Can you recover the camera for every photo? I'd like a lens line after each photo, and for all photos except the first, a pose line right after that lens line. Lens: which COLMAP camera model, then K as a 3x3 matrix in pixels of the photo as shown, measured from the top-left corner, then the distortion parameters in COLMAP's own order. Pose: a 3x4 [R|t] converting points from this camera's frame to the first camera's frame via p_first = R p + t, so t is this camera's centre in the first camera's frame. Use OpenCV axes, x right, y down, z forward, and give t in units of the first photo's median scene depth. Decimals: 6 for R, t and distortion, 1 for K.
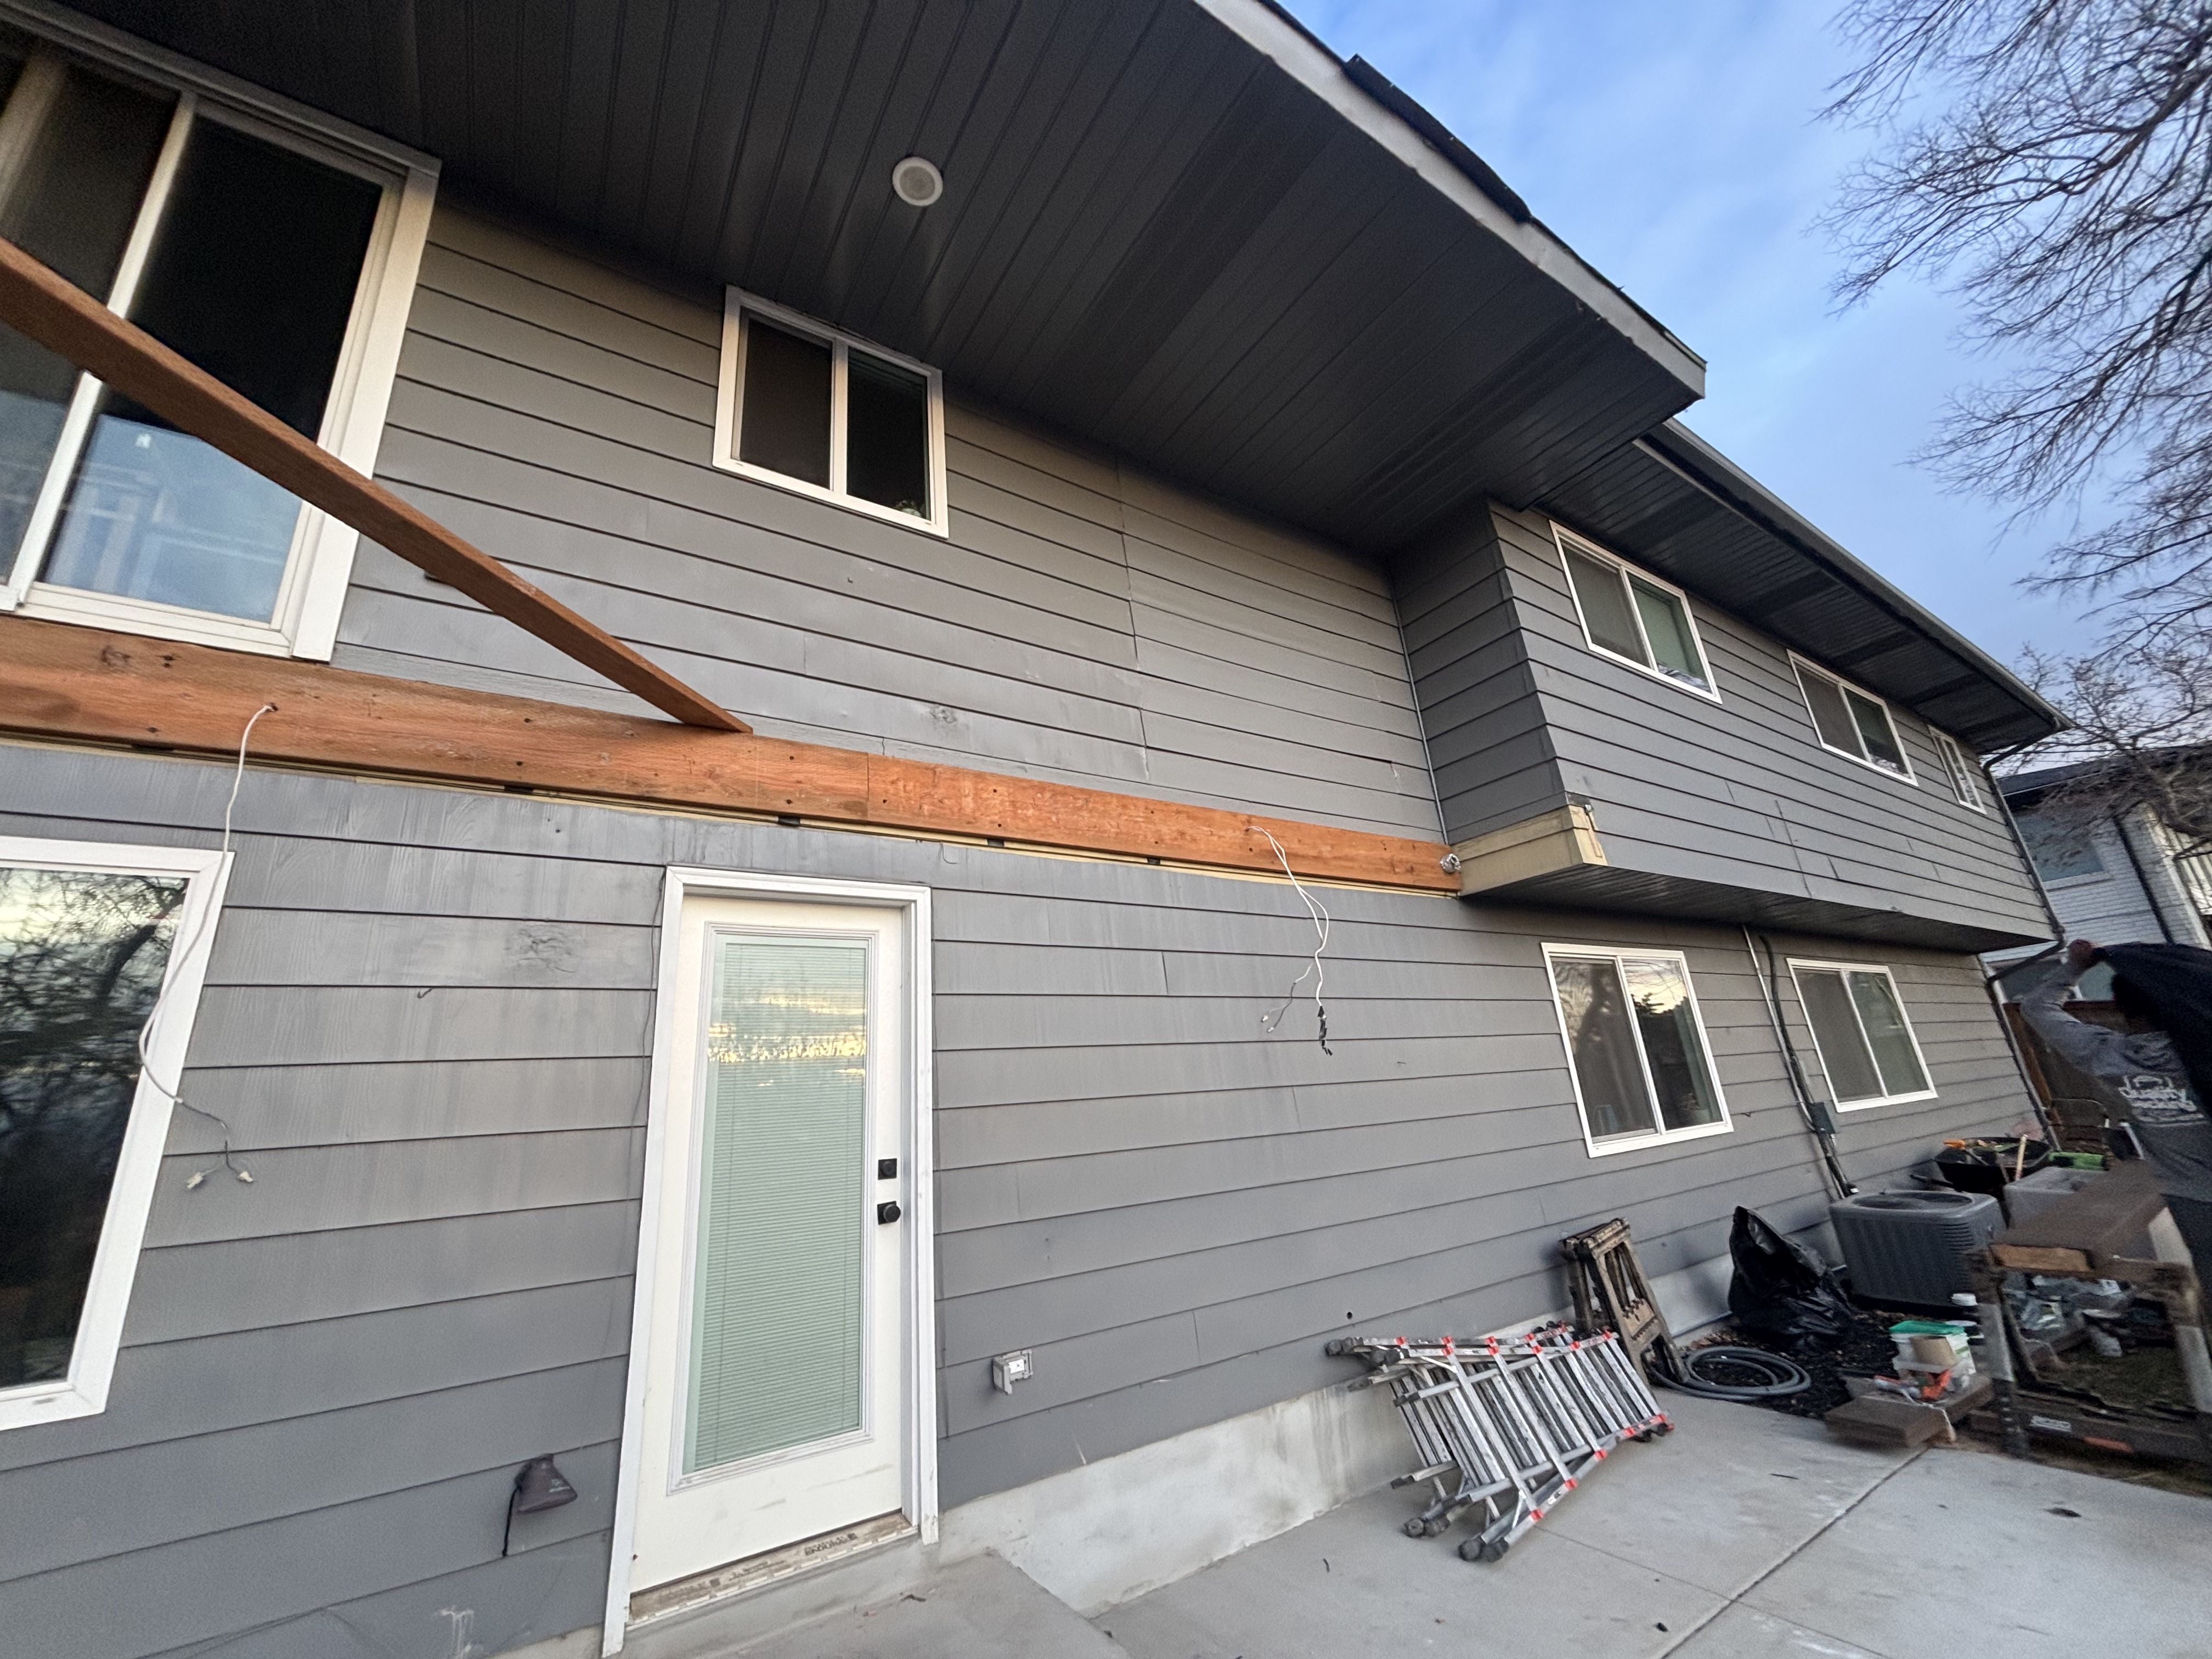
lens RADIAL K [[875.8, 0, 1106.0], [0, 875.8, 829.5], [0, 0, 1]] dist [-0.000976, -0.000157]
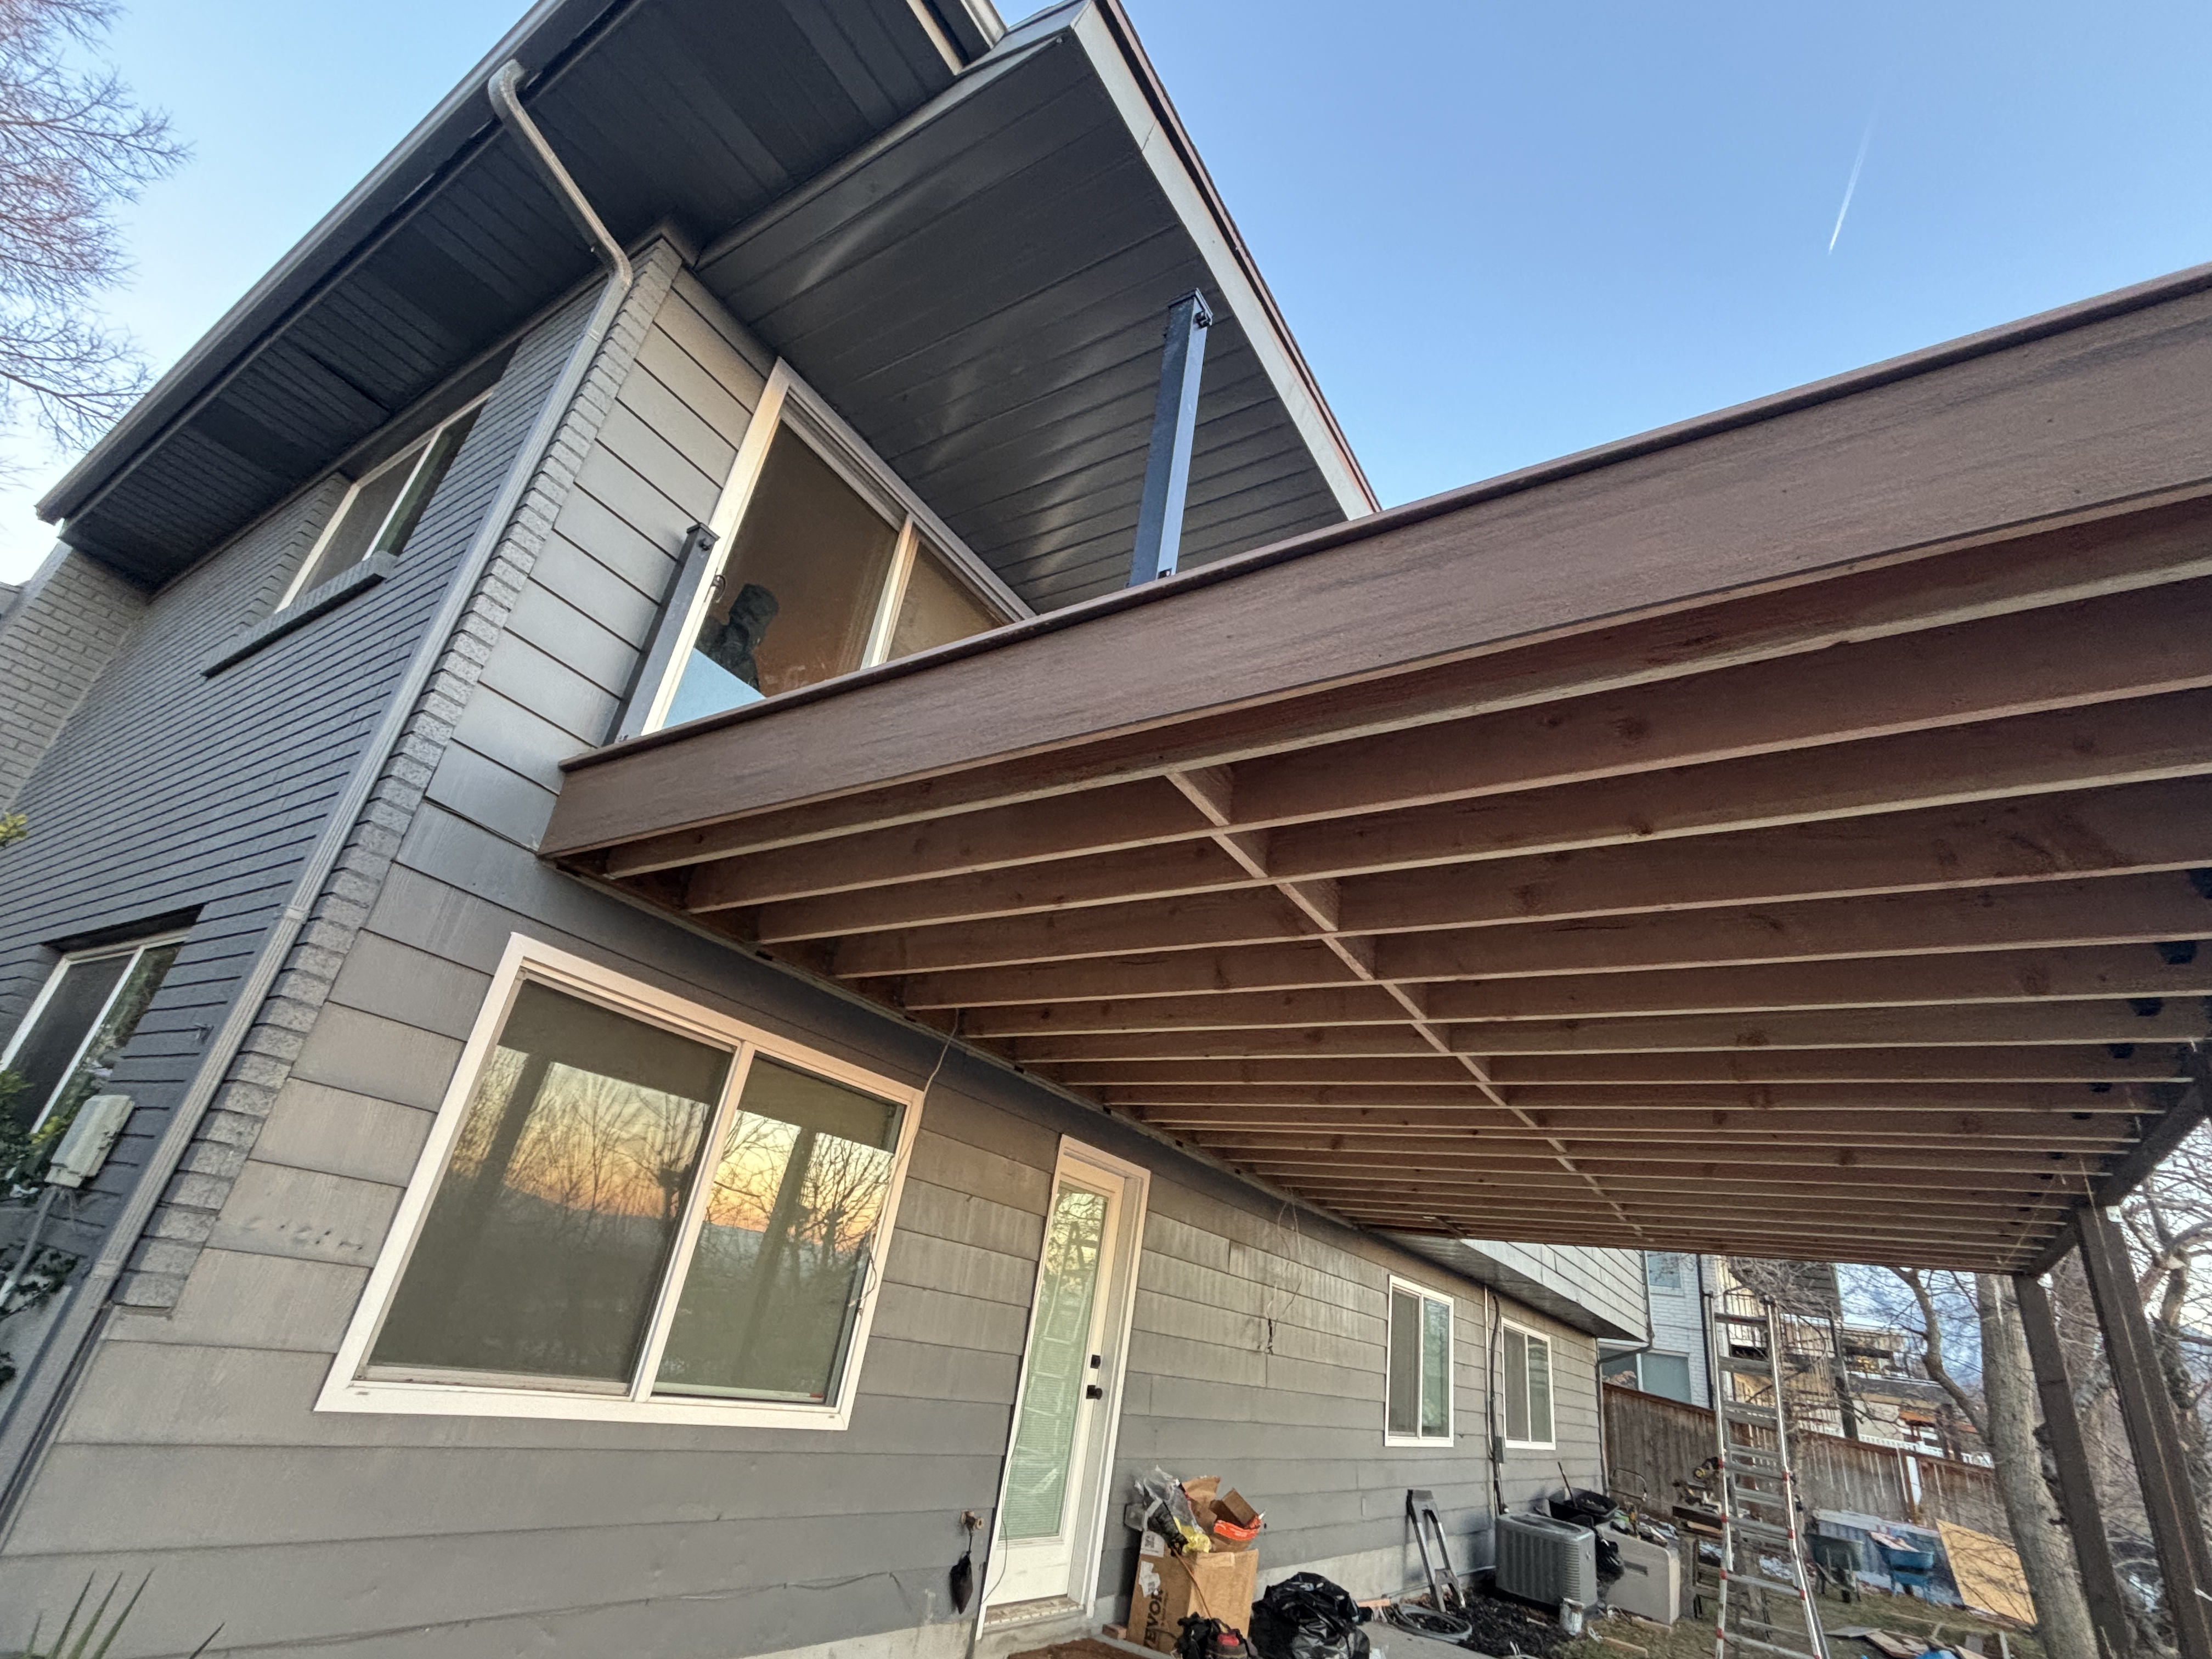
lens RADIAL K [[1035.8, 0, 1106.0], [0, 1035.8, 829.5], [0, 0, 1]] dist [-0.003925, -0.000493]
pose [[0.885396, 0.371021, 0.280031, -0.985499], [-0.334813, 0.926916, -0.169490, -0.148301], [-0.322450, 0.056308, 0.944910, -0.670992]]
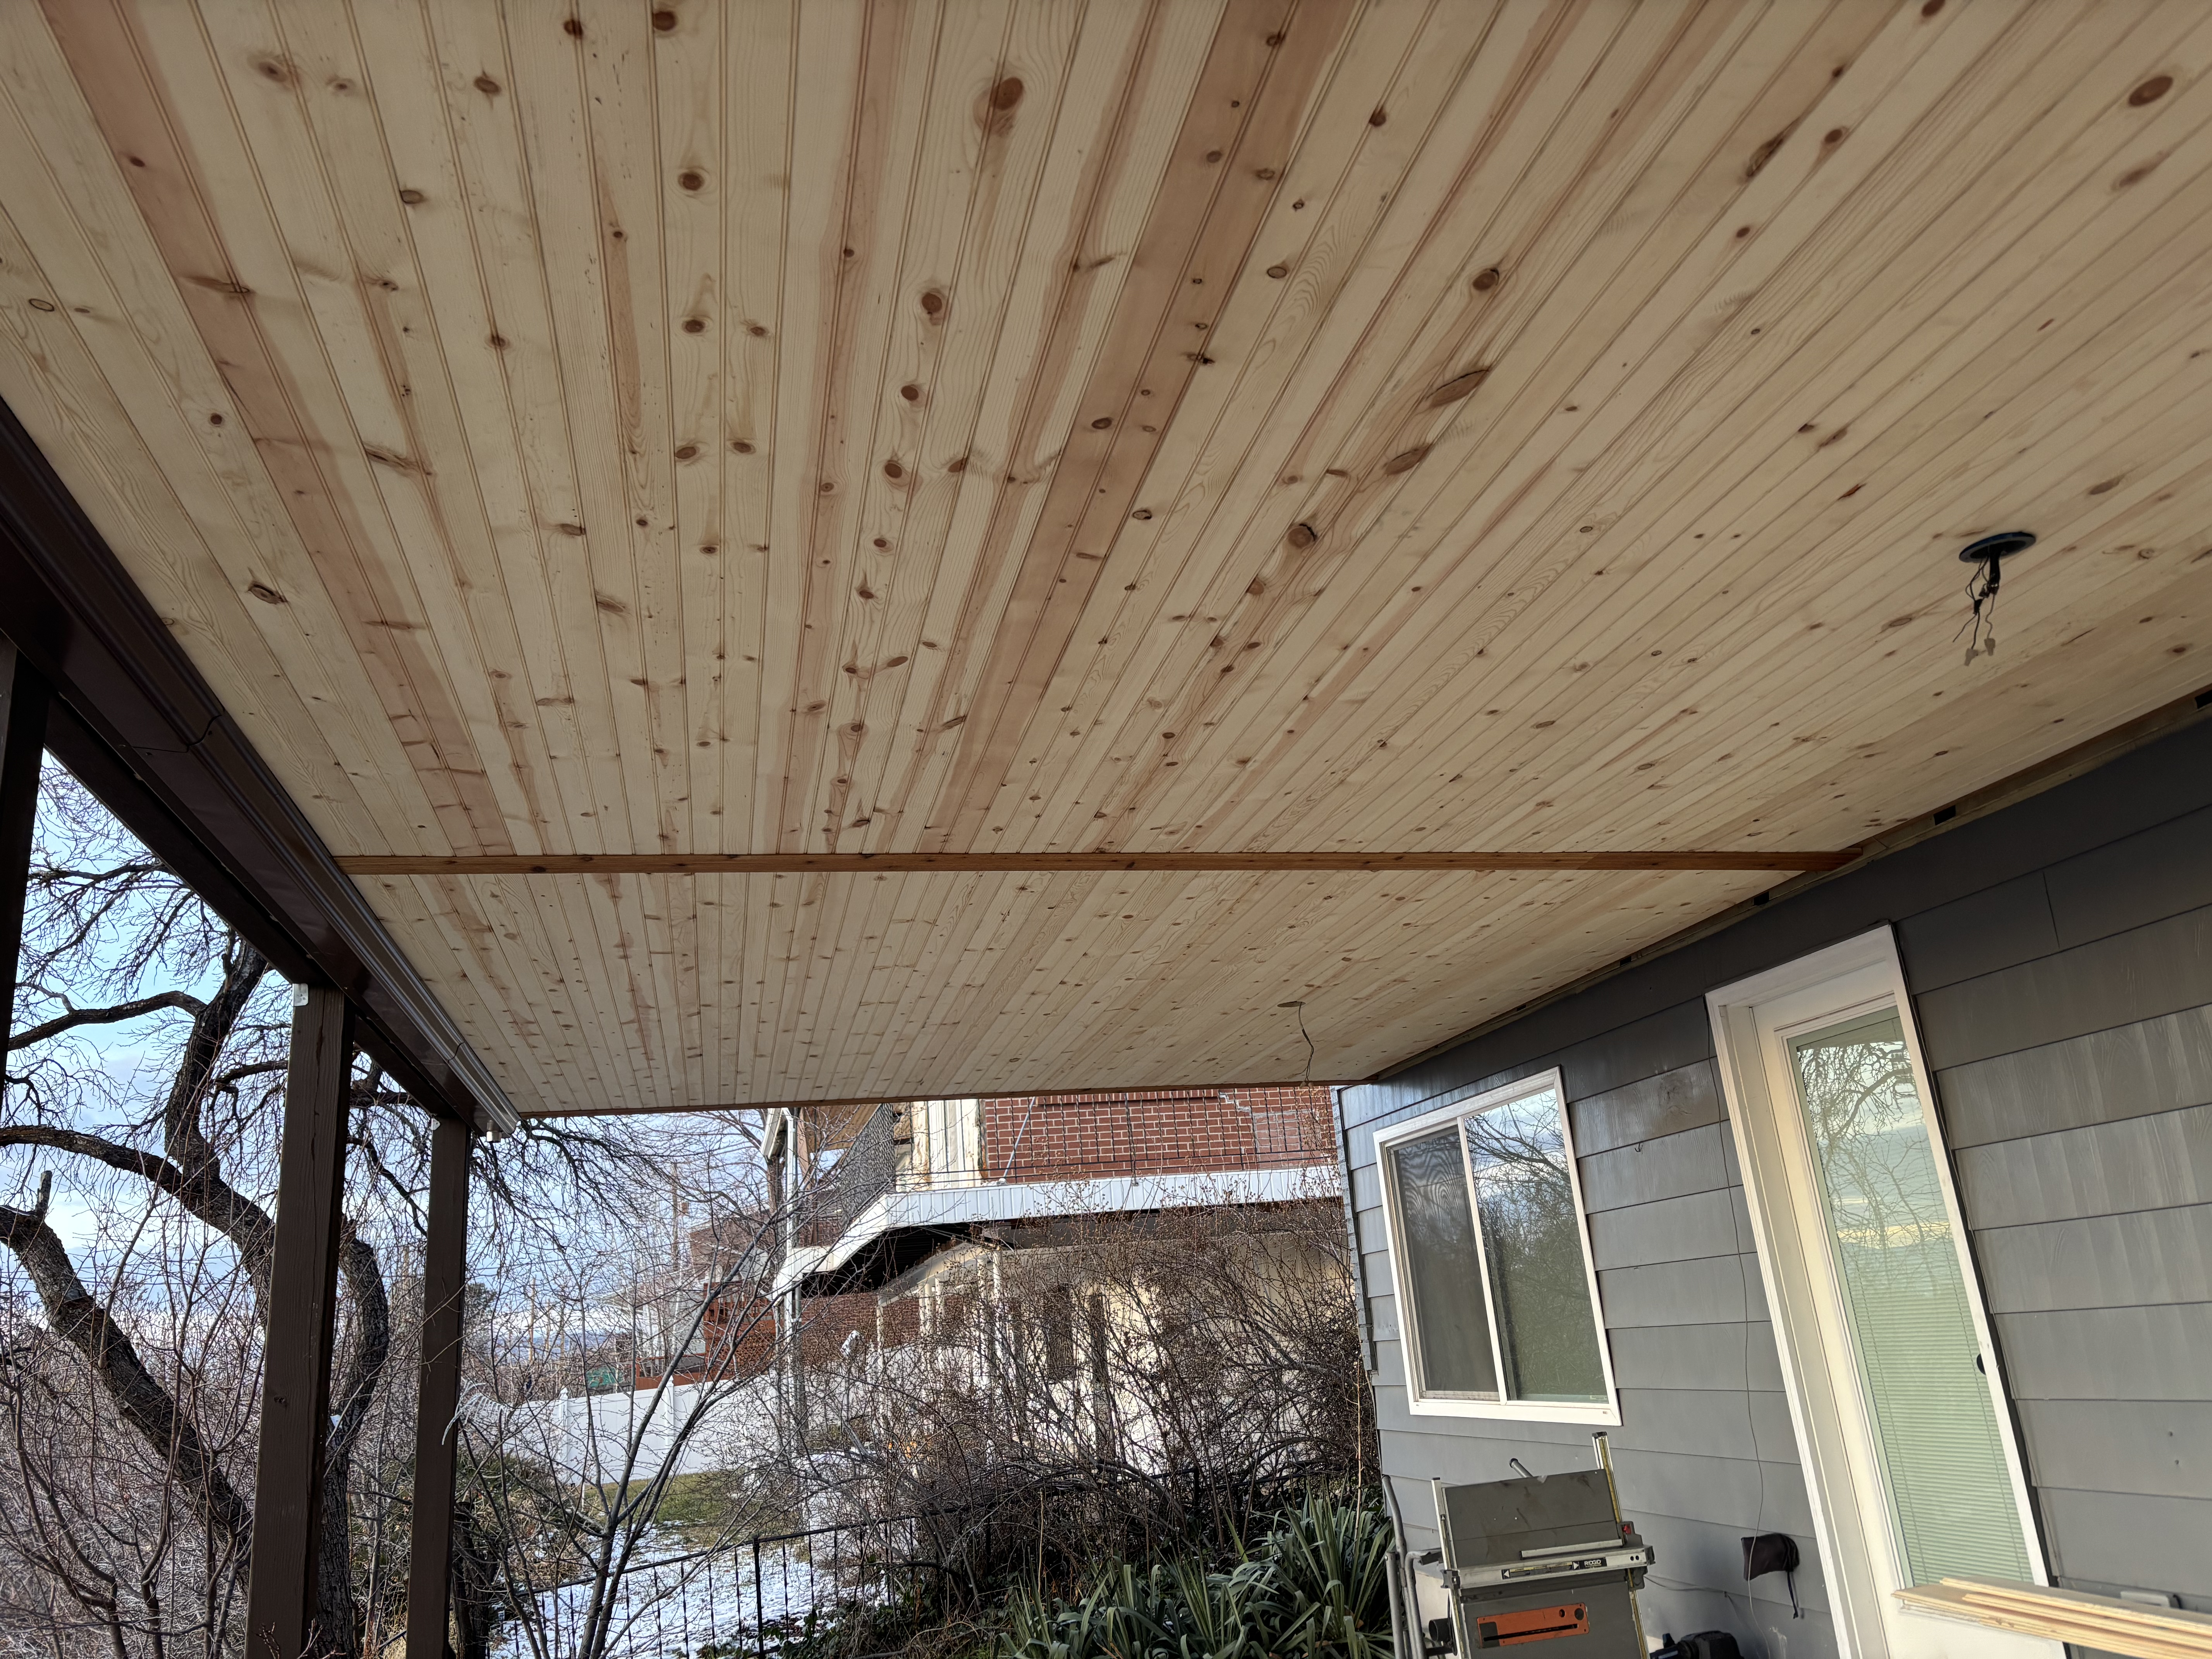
lens RADIAL K [[1662.7, 0, 1106.0], [0, 1662.7, 829.5], [0, 0, 1]] dist [0.017188, -0.002318]
pose [[-0.342460, -0.168273, -0.924340, 1.276192], [0.400116, 0.864035, -0.305534, 0.161392], [0.850075, -0.474477, -0.228568, 0.820301]]
